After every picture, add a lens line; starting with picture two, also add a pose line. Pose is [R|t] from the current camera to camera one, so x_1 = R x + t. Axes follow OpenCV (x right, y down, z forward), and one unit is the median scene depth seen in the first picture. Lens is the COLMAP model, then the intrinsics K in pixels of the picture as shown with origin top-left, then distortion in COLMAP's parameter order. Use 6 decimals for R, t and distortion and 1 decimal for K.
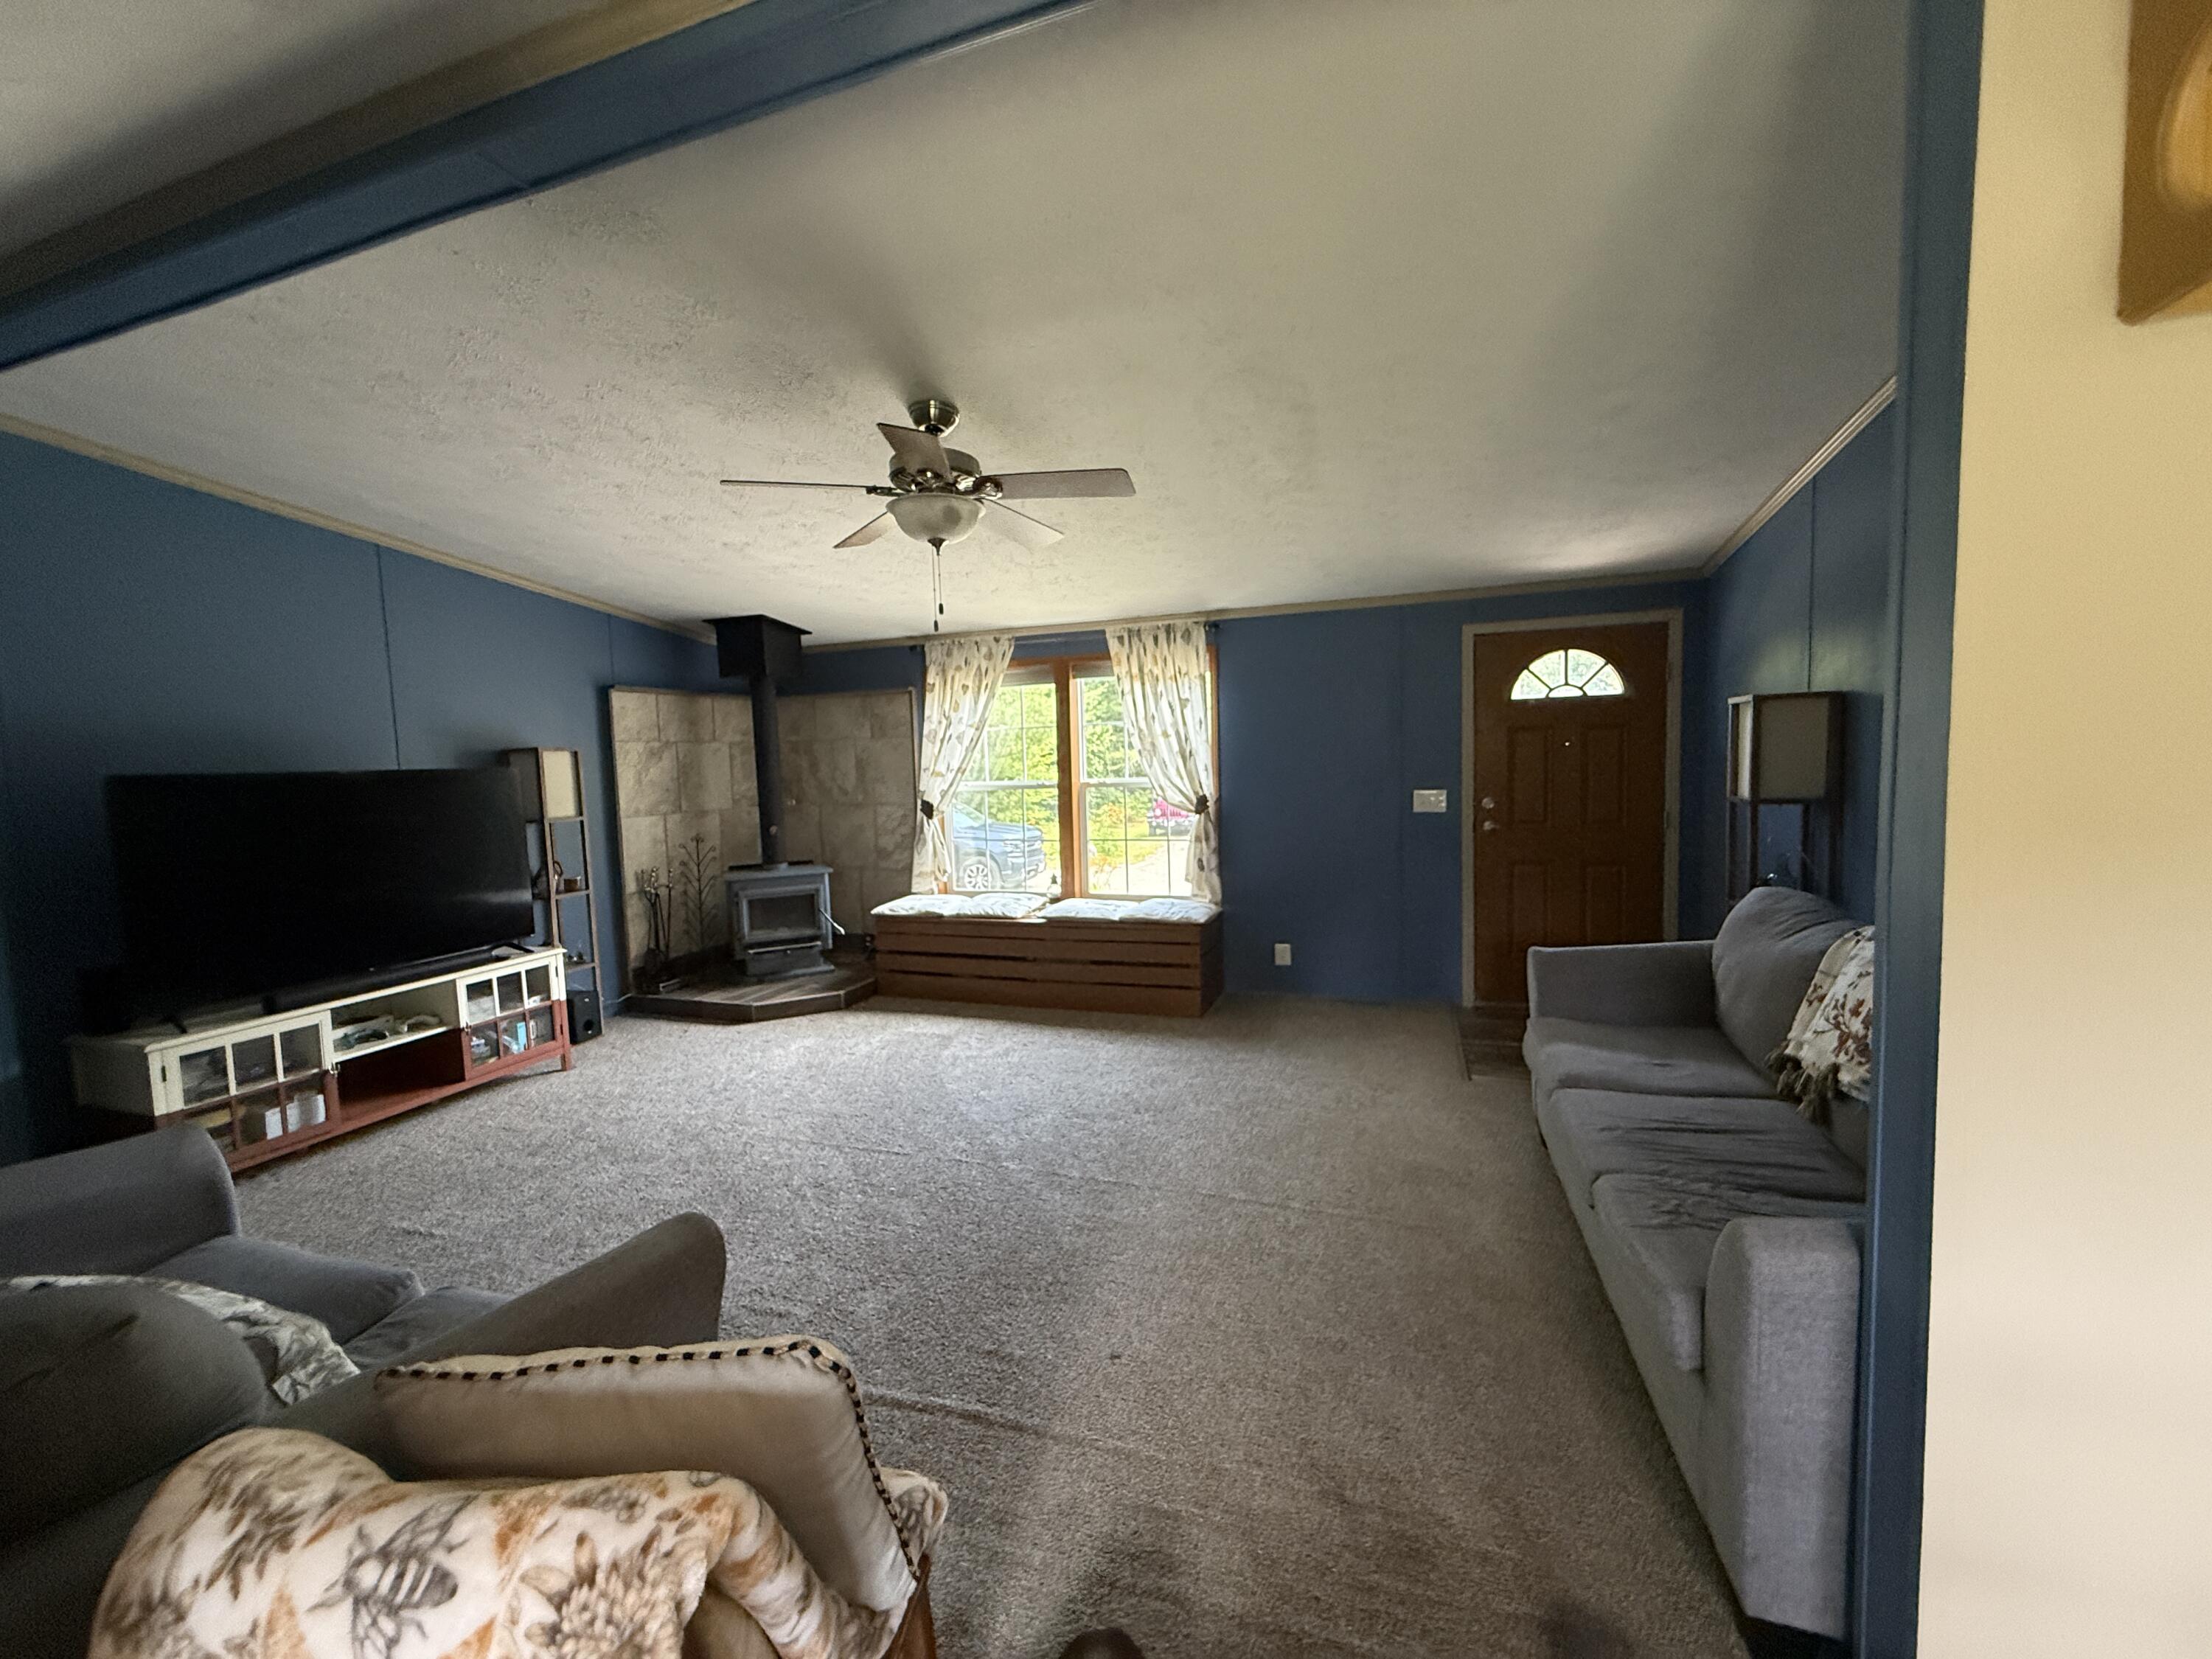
lens RADIAL K [[886.3, 0, 1099.0], [0, 886.3, 828.5], [0, 0, 1]] dist [0.001353, 0.000258]
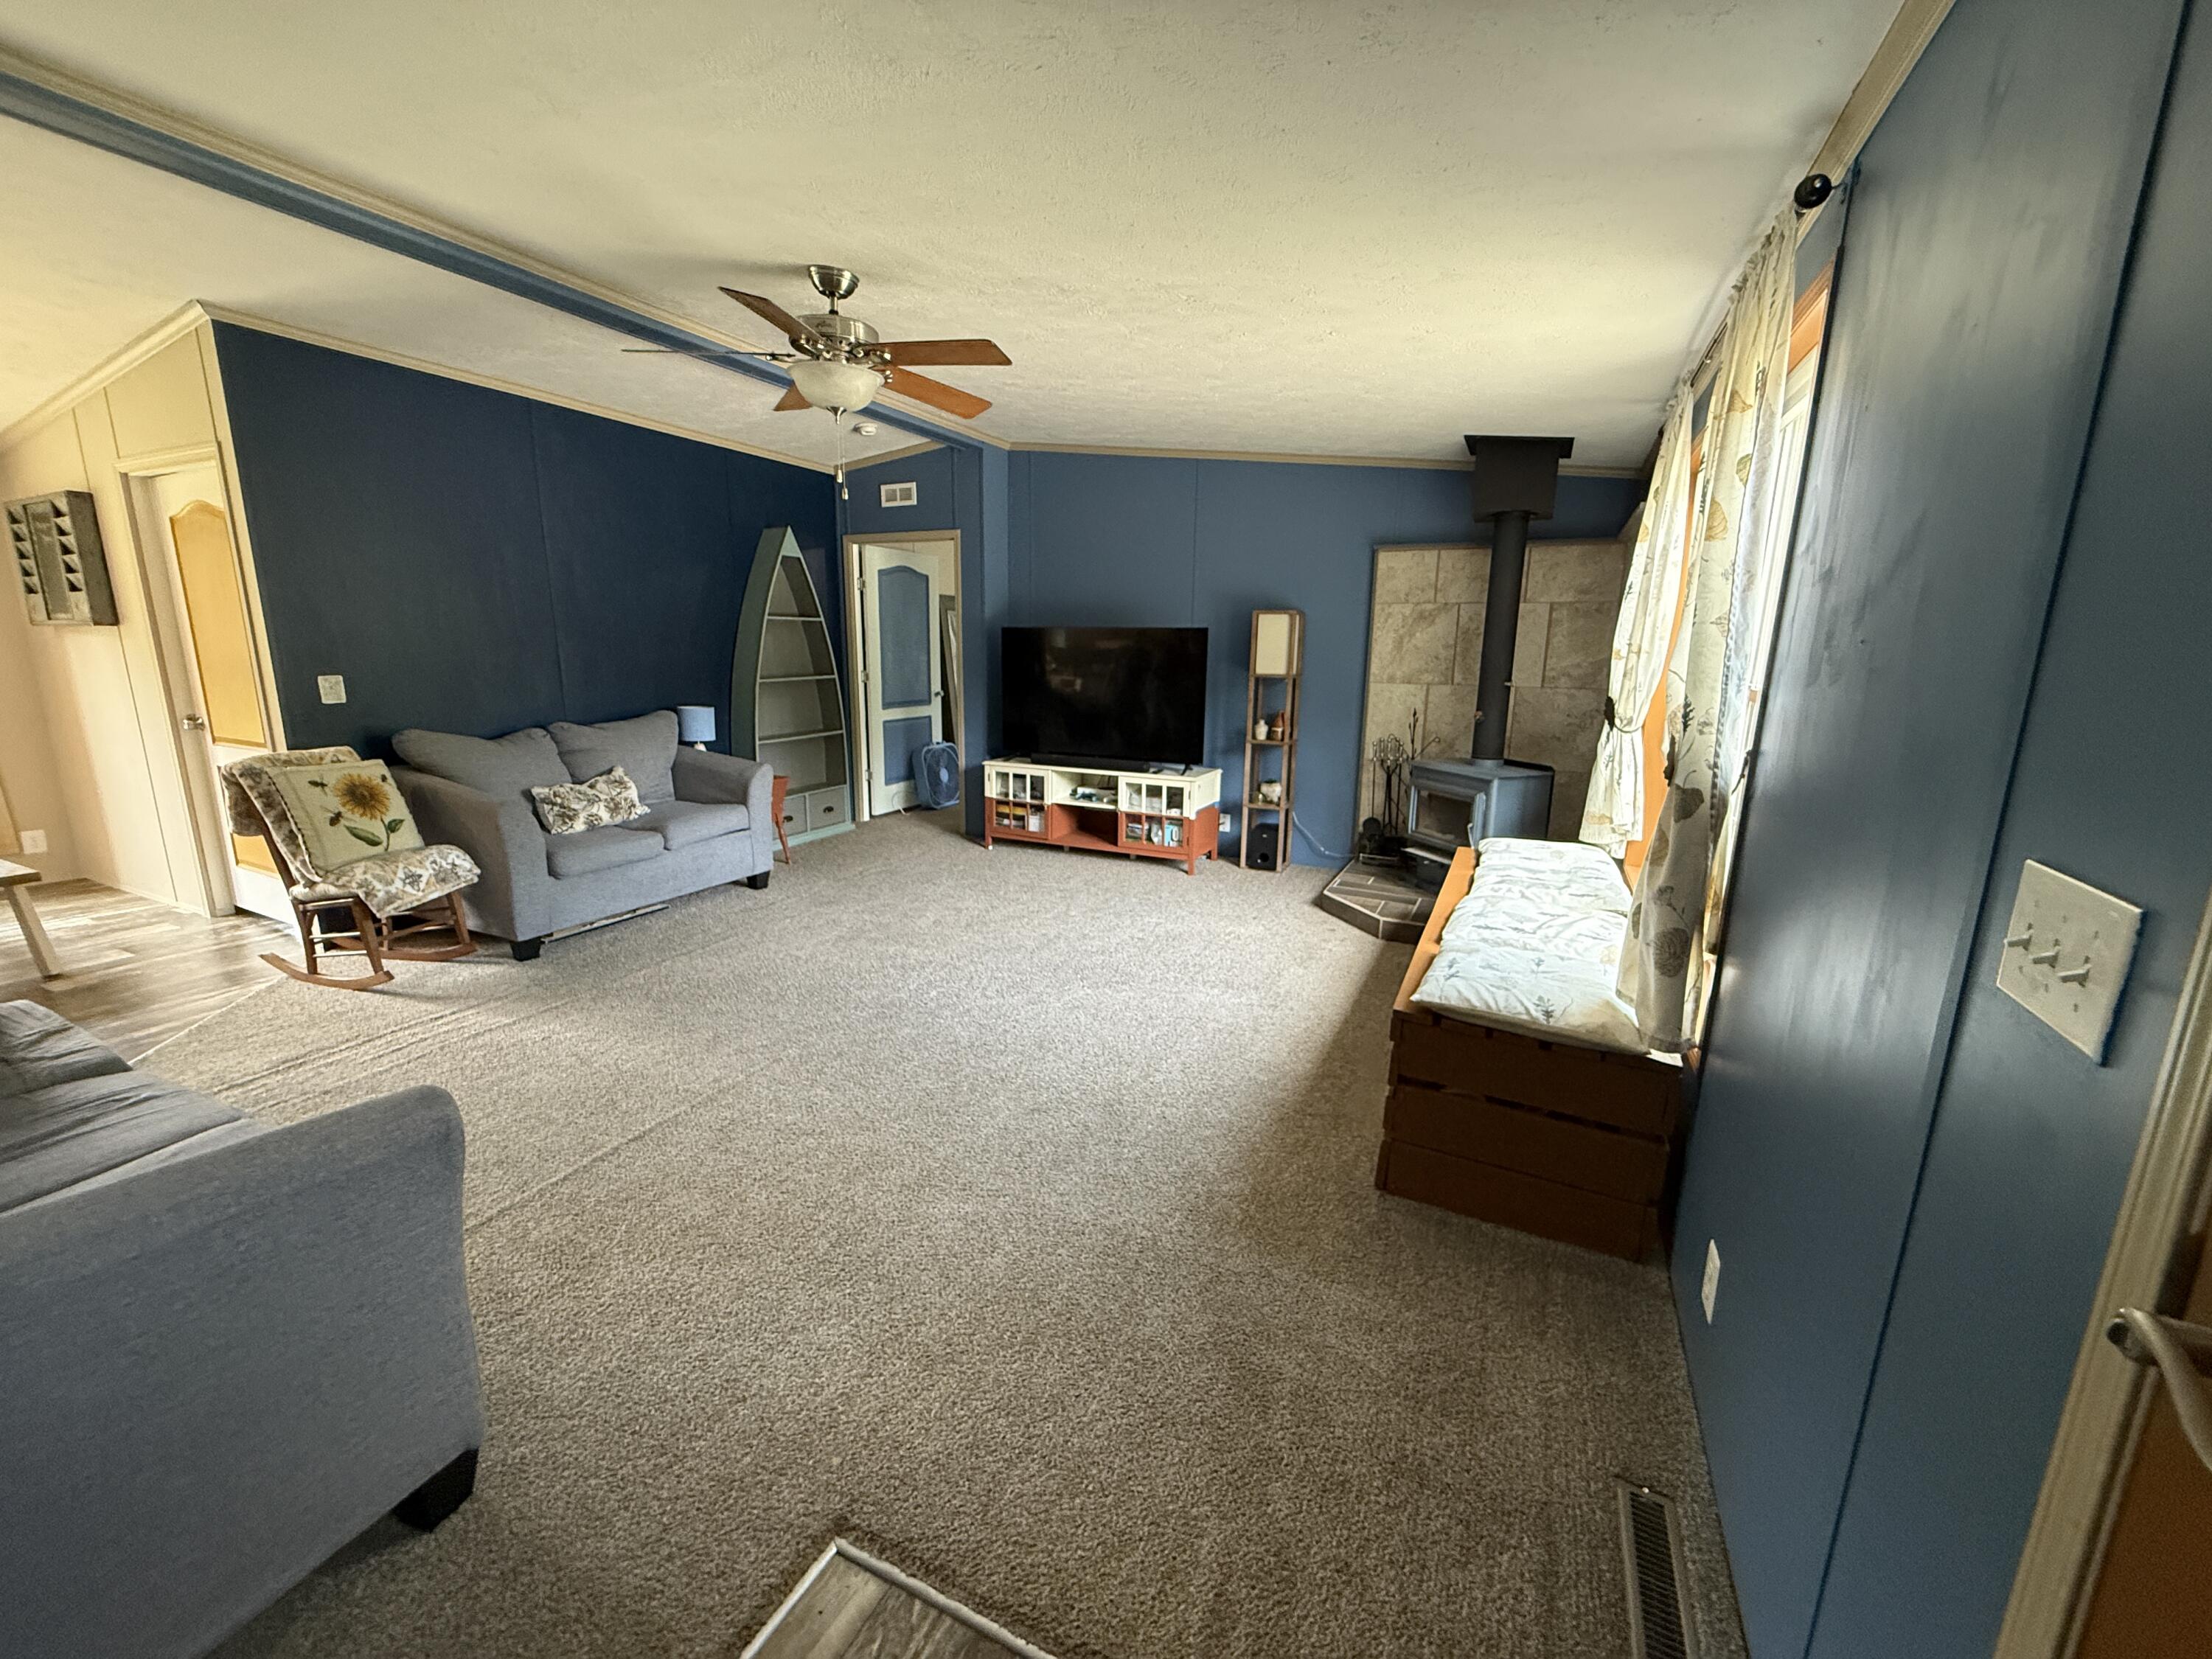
lens RADIAL K [[886.3, 0, 1099.0], [0, 886.3, 828.5], [0, 0, 1]] dist [0.001353, 0.000258]
pose [[-0.109894, 0.233249, -0.966187, 0.511870], [-0.089124, 0.965847, 0.243304, -0.070356], [0.989940, 0.112848, -0.085352, 0.817995]]
